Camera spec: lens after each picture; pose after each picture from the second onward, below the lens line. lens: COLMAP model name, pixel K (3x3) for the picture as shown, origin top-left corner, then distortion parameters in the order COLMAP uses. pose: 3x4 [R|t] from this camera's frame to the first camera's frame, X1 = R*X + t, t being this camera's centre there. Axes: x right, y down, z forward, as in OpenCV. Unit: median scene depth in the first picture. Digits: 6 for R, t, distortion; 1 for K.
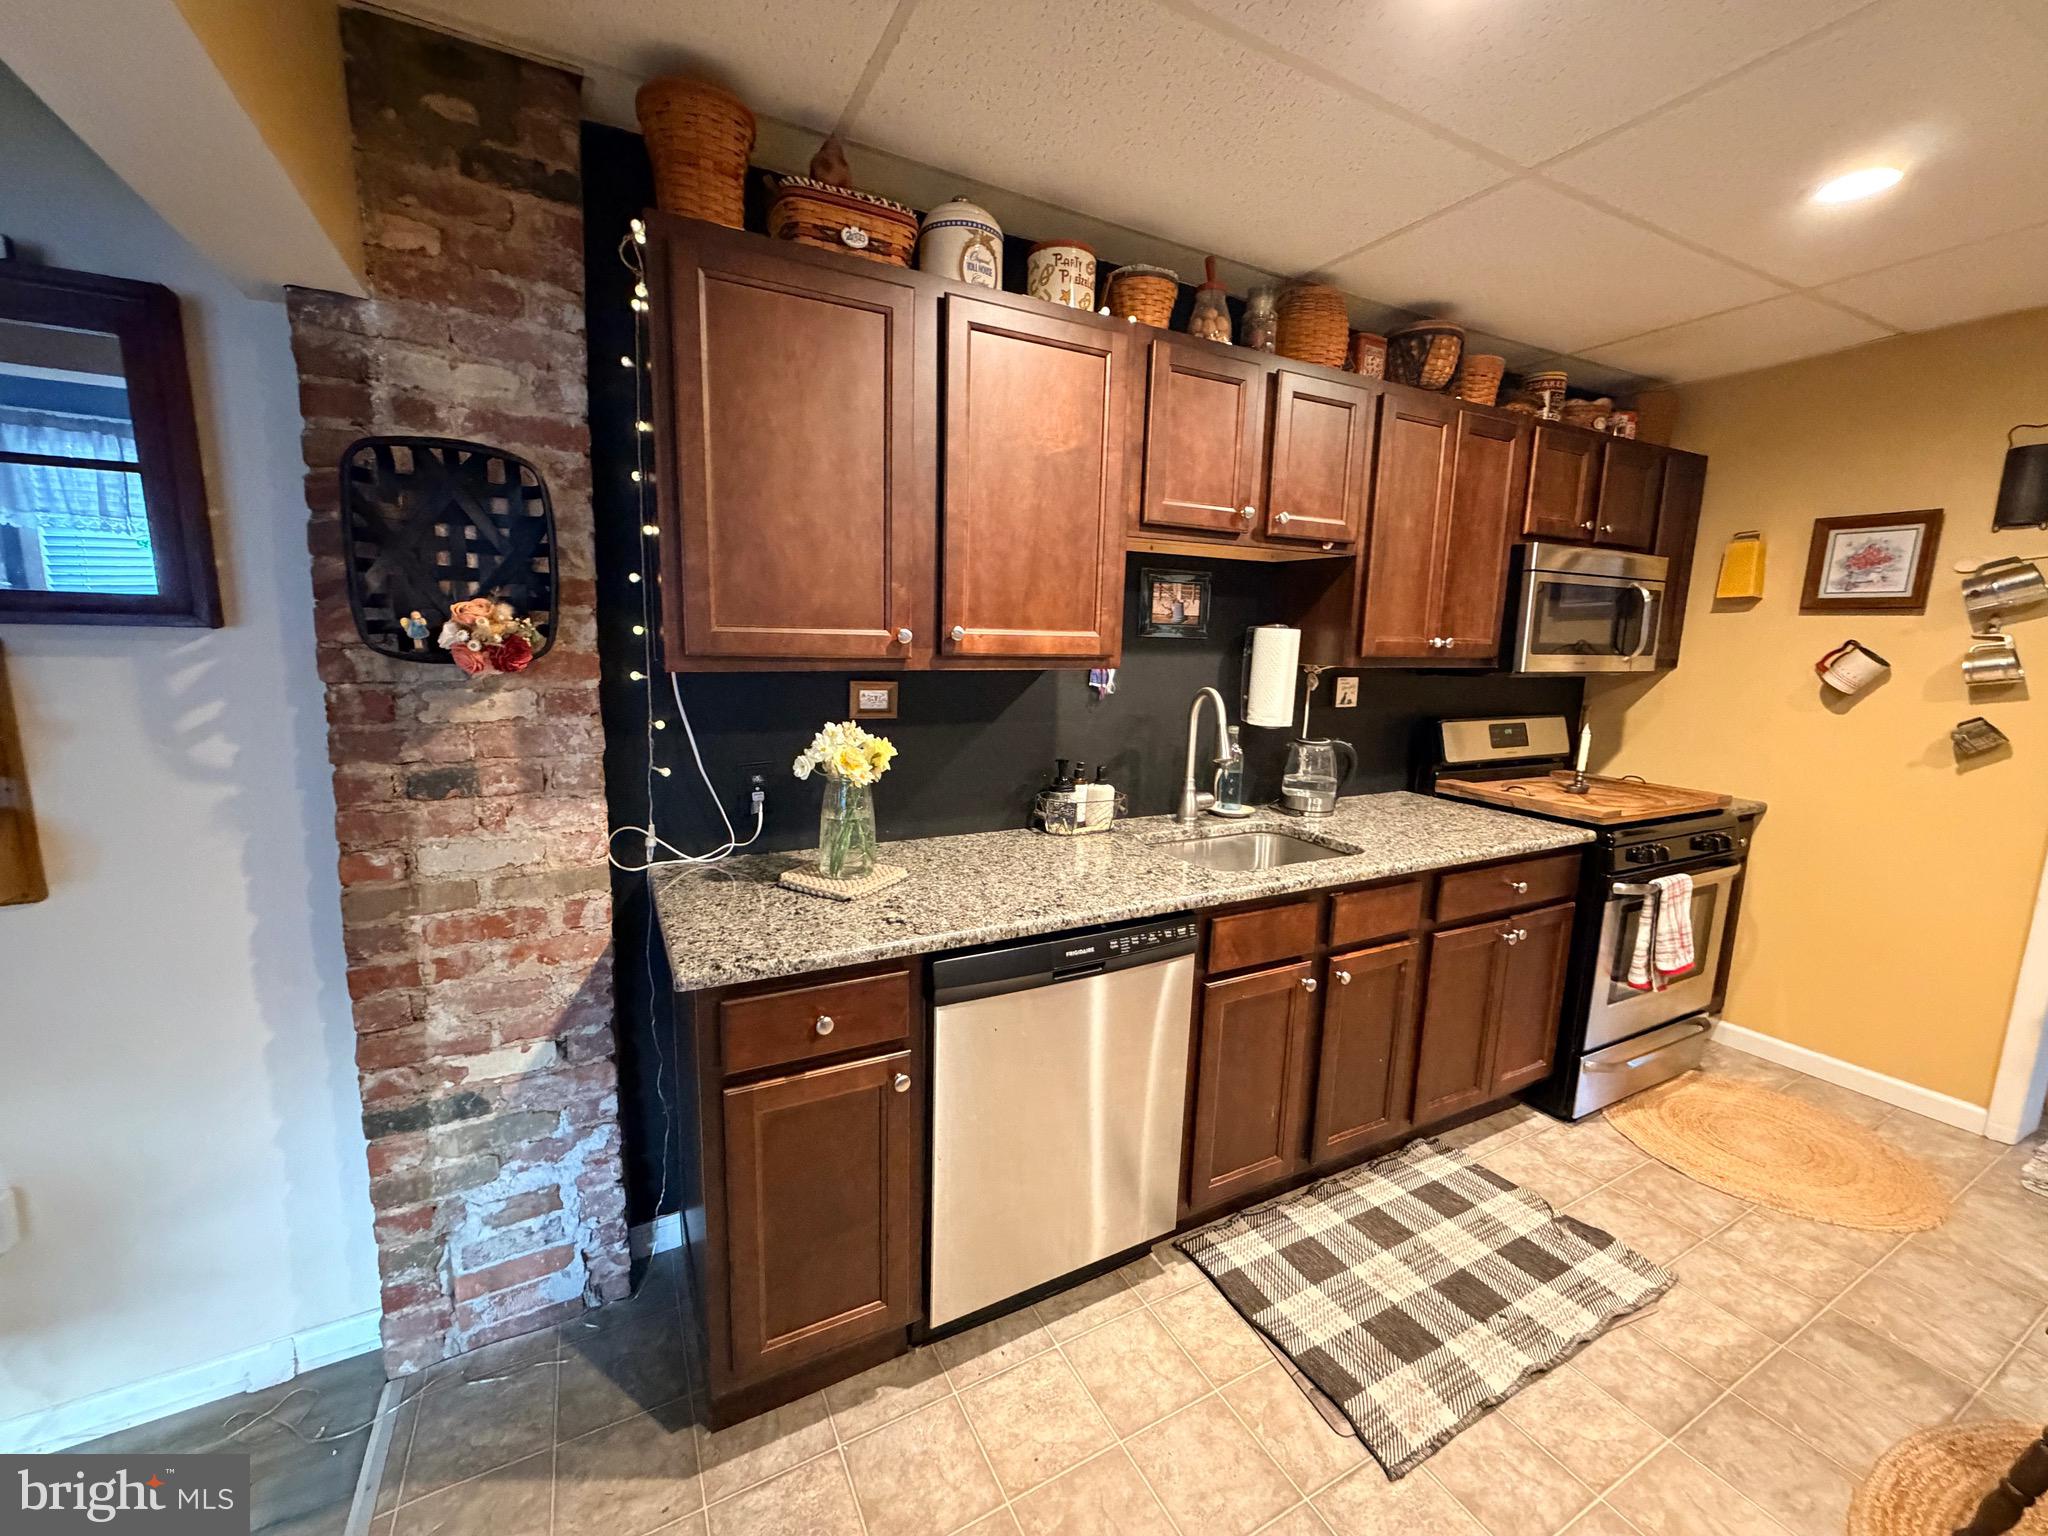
lens RADIAL K [[814.1, 0, 1029.2], [0, 814.1, 767.8], [0, 0, 1]] dist [0.002243, -0.000217]
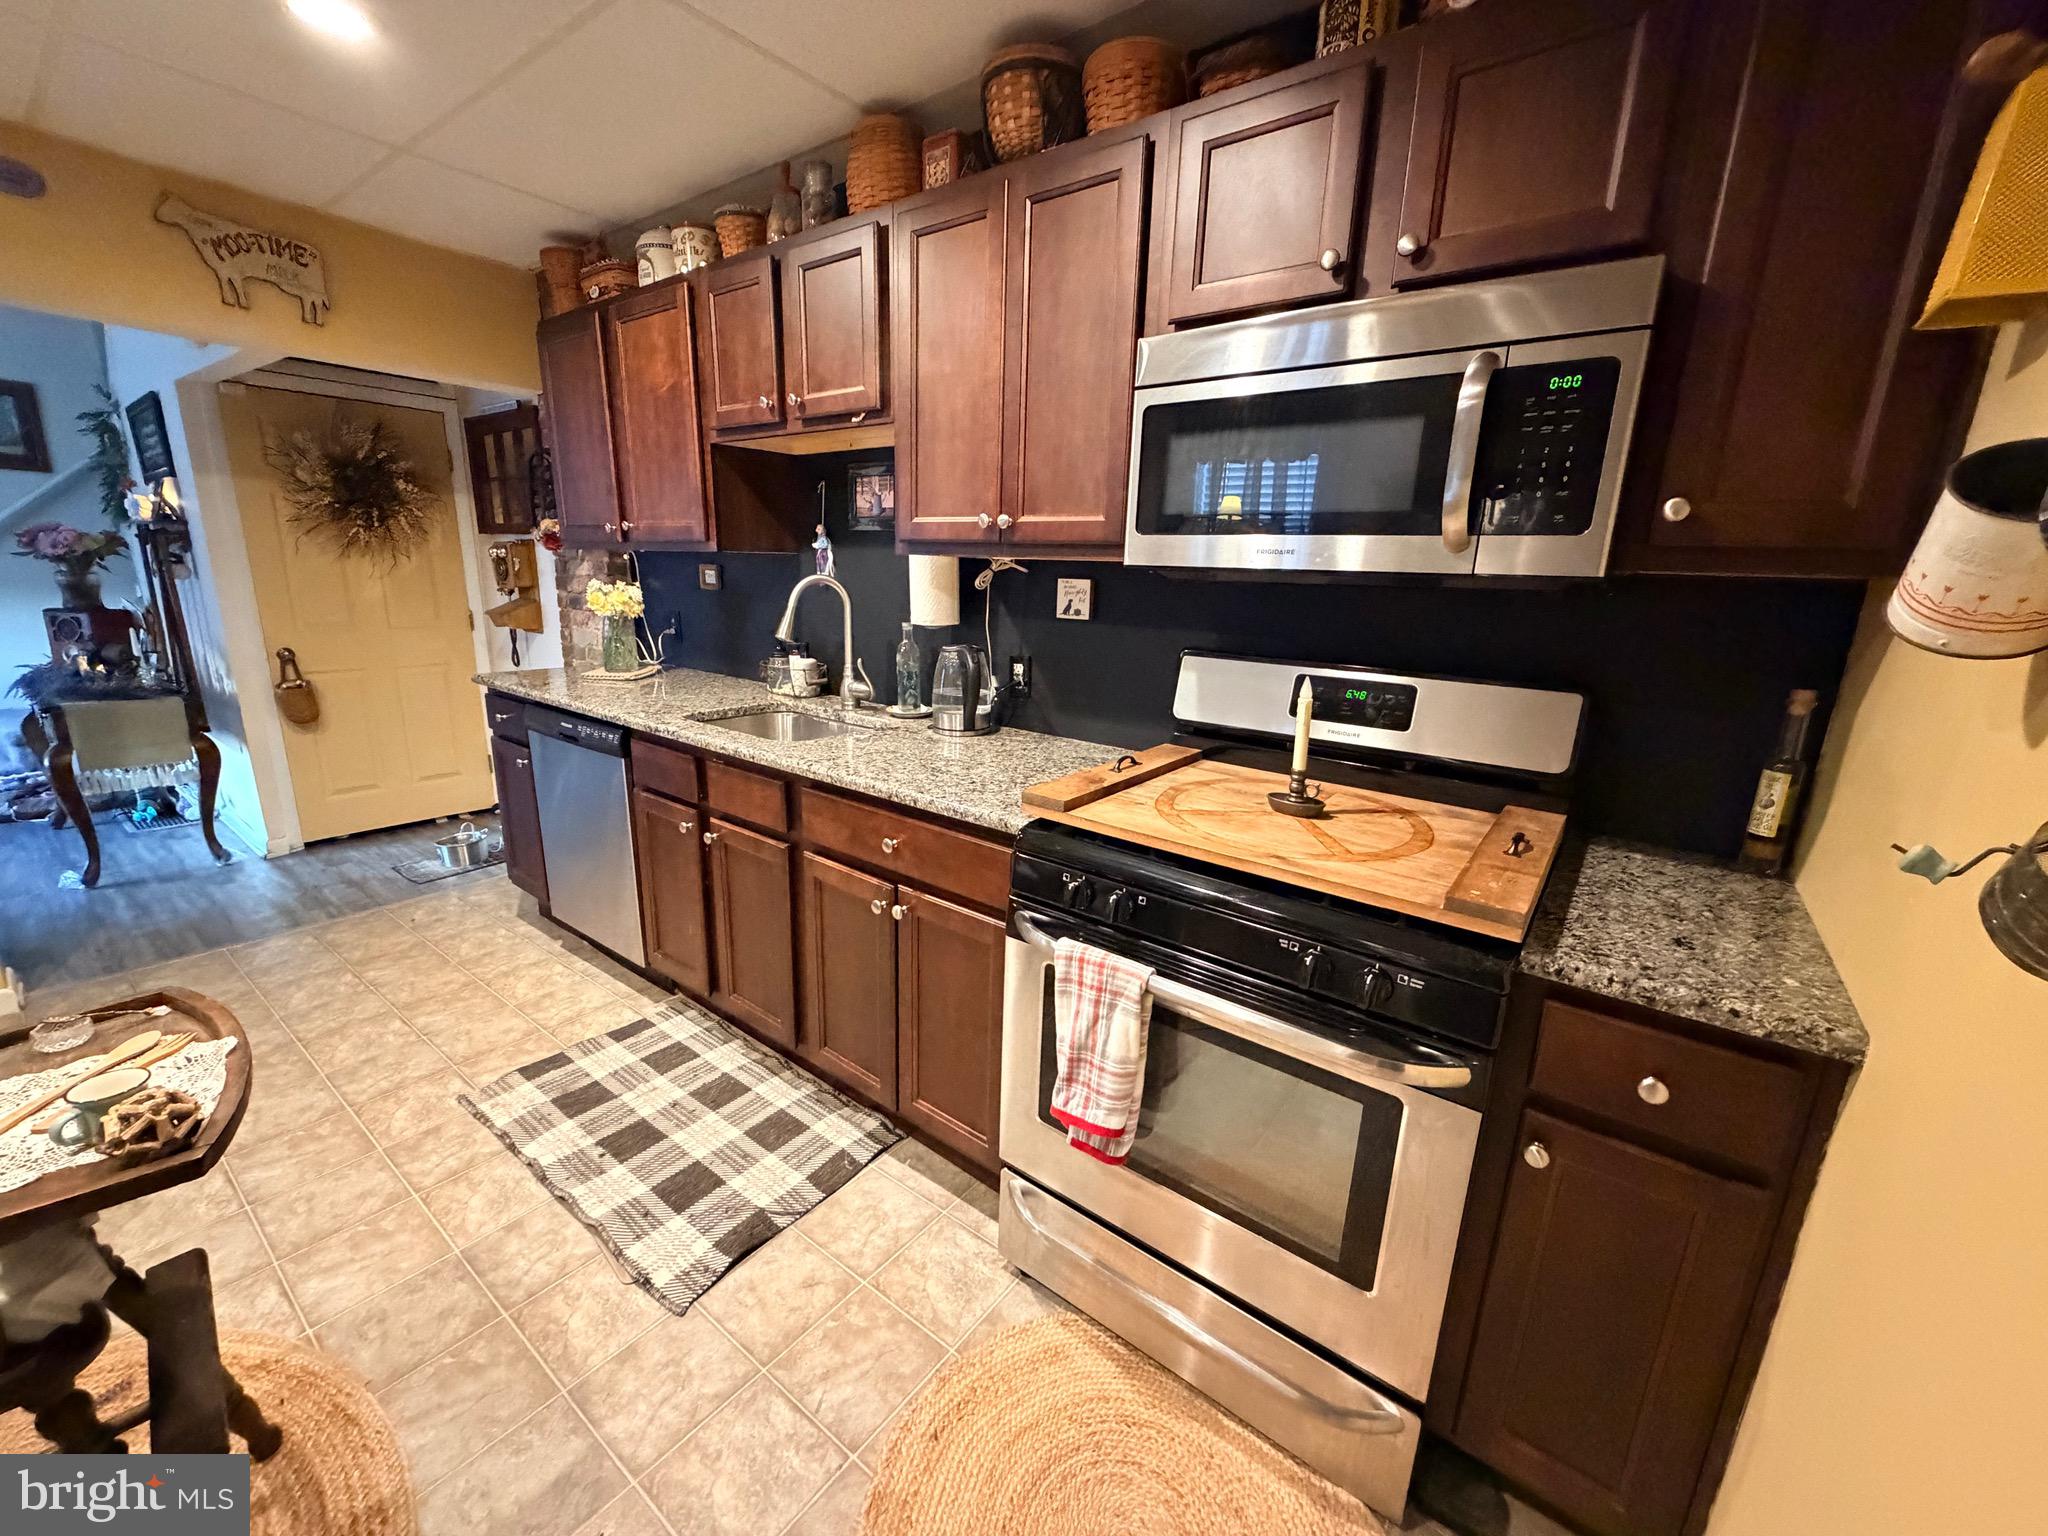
lens RADIAL K [[814.1, 0, 1021.5], [0, 814.1, 766.1], [0, 0, 1]] dist [0.002243, -0.000217]
pose [[0.423235, 0.208181, -0.881778, 1.845144], [-0.167267, 0.974468, 0.149780, -0.080430], [0.890446, 0.084100, 0.447251, 1.087724]]
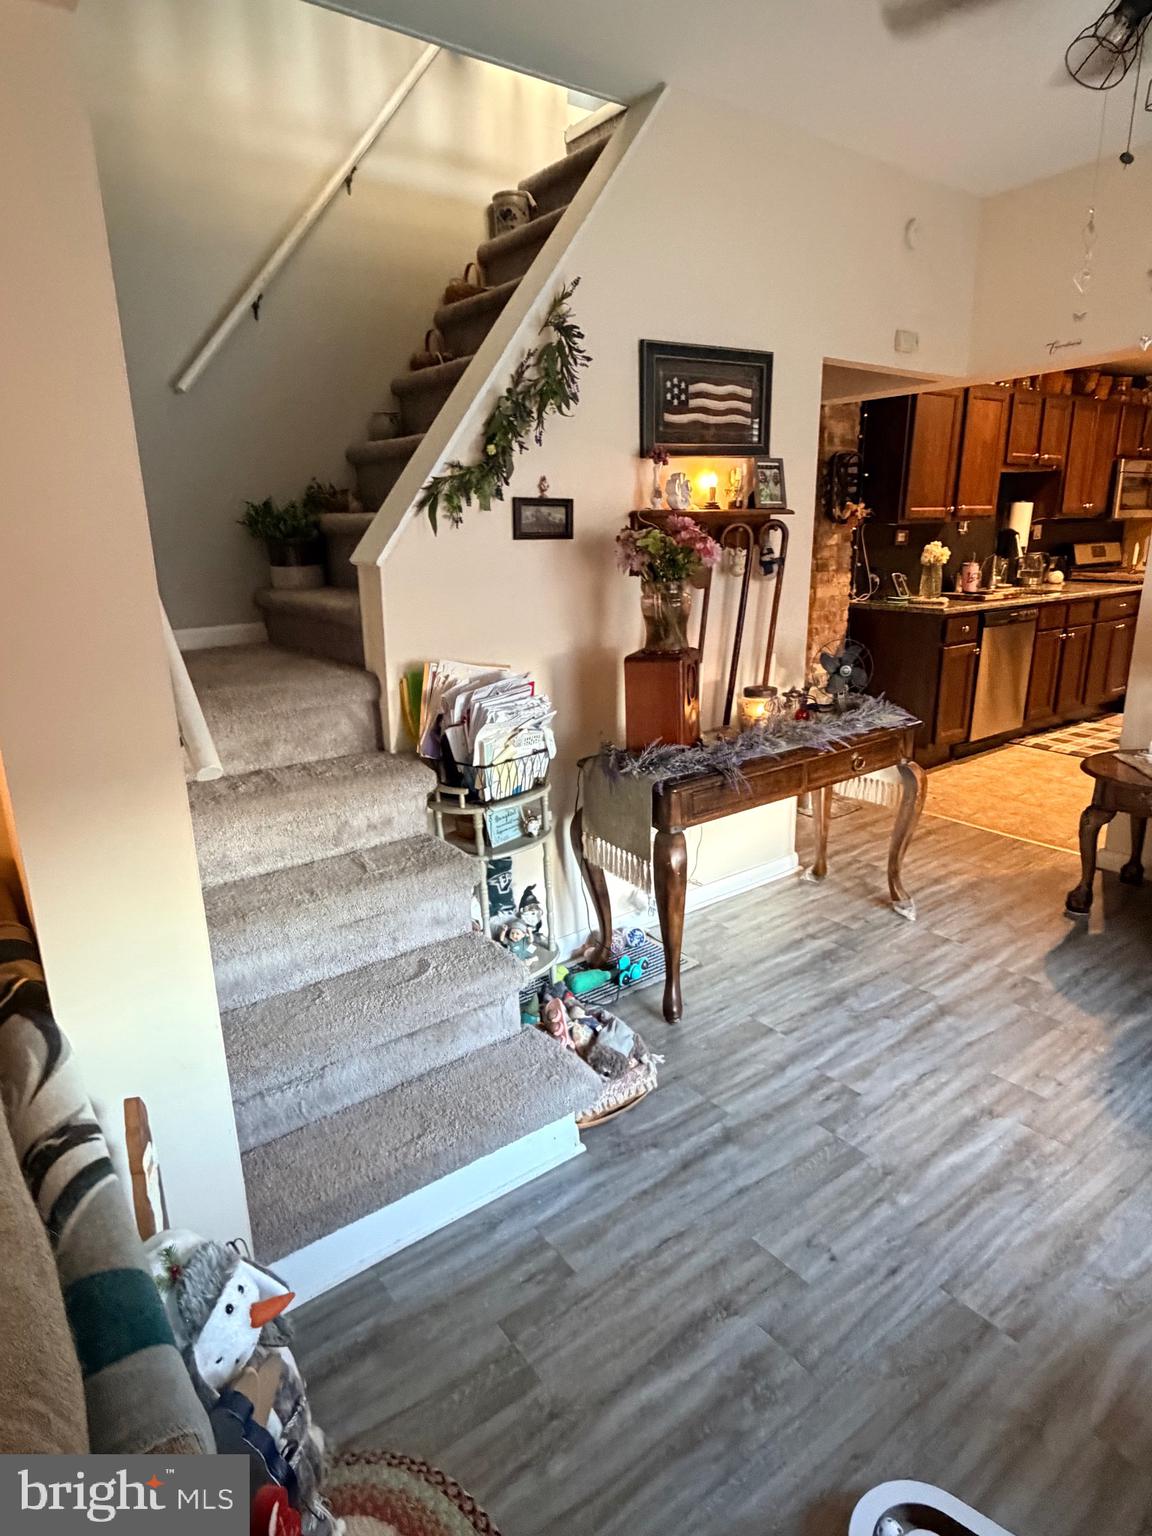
lens RADIAL K [[864.1, 0, 570.9], [0, 864.1, 766.5], [0, 0, 1]] dist [0.002547, -0.003187]
pose [[0.989580, -0.081381, 0.118781, -1.999643], [0.068312, 0.991555, 0.110233, 0.322316], [-0.126748, -0.100970, 0.986783, -2.022244]]
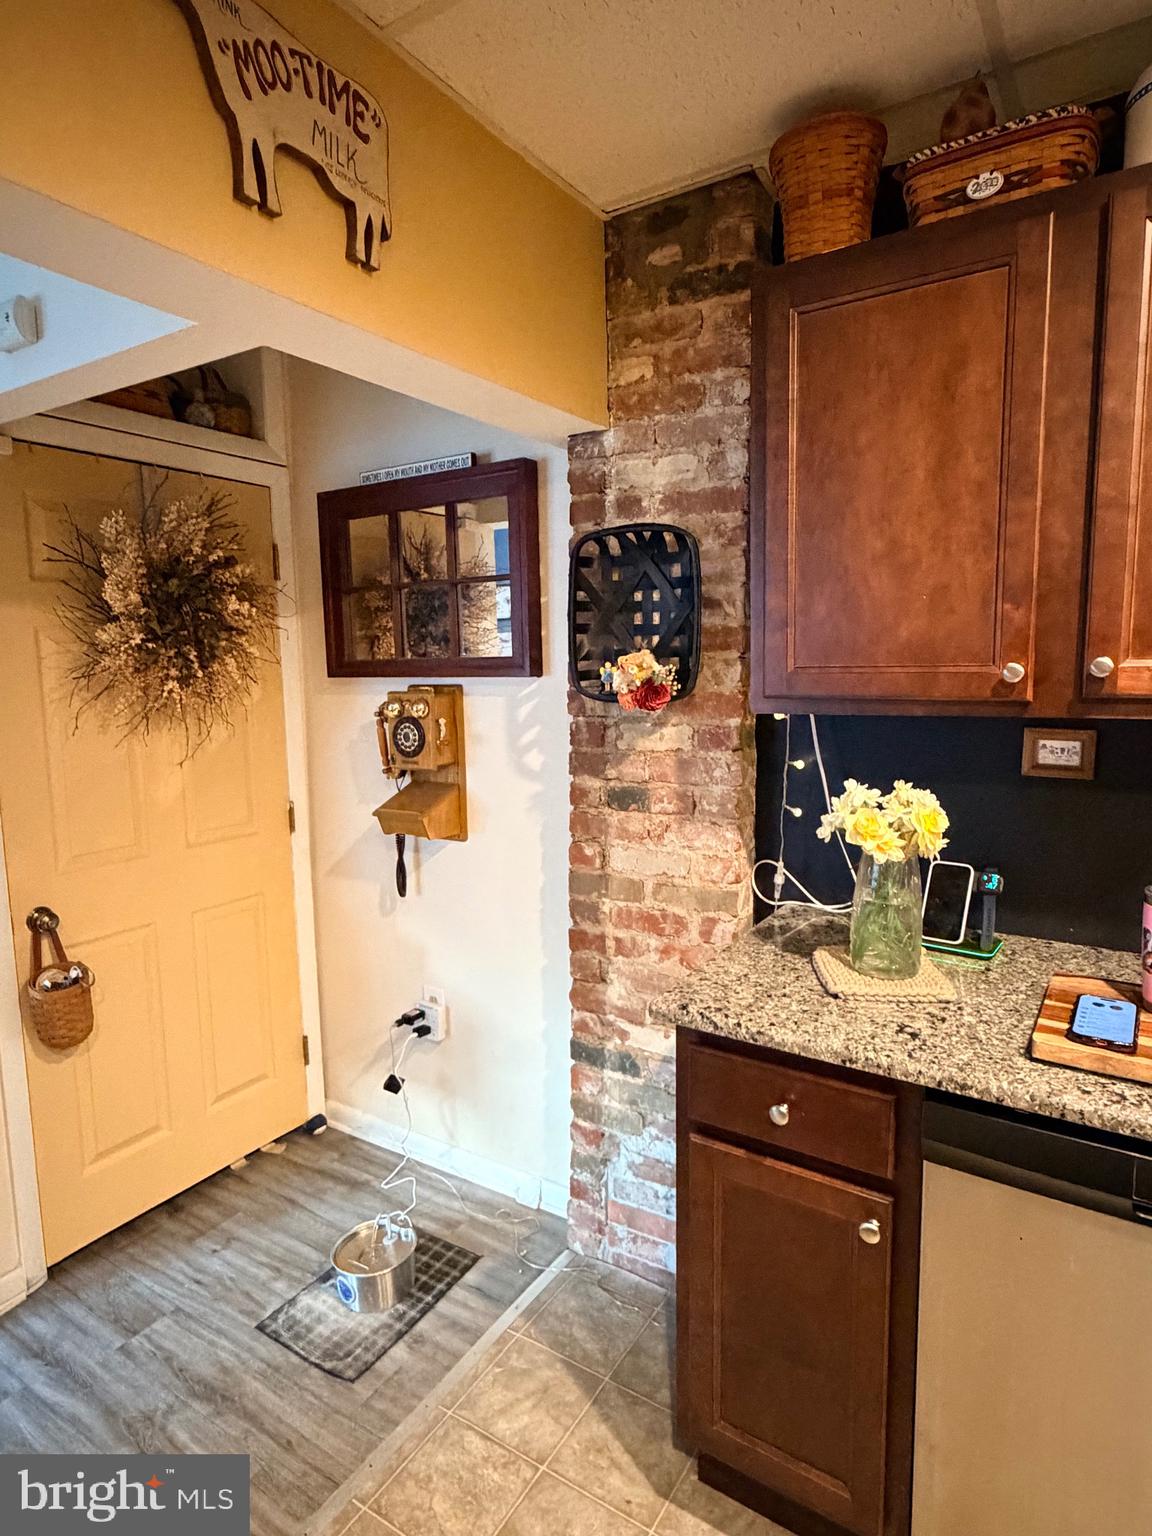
lens RADIAL K [[864.1, 0, 576.3], [0, 864.1, 767.2], [0, 0, 1]] dist [0.002547, -0.003187]
pose [[0.487940, 0.077086, -0.869467, 0.369659], [-0.114475, 0.993141, 0.023808, -0.048159], [0.865338, 0.087915, 0.493418, 0.266932]]
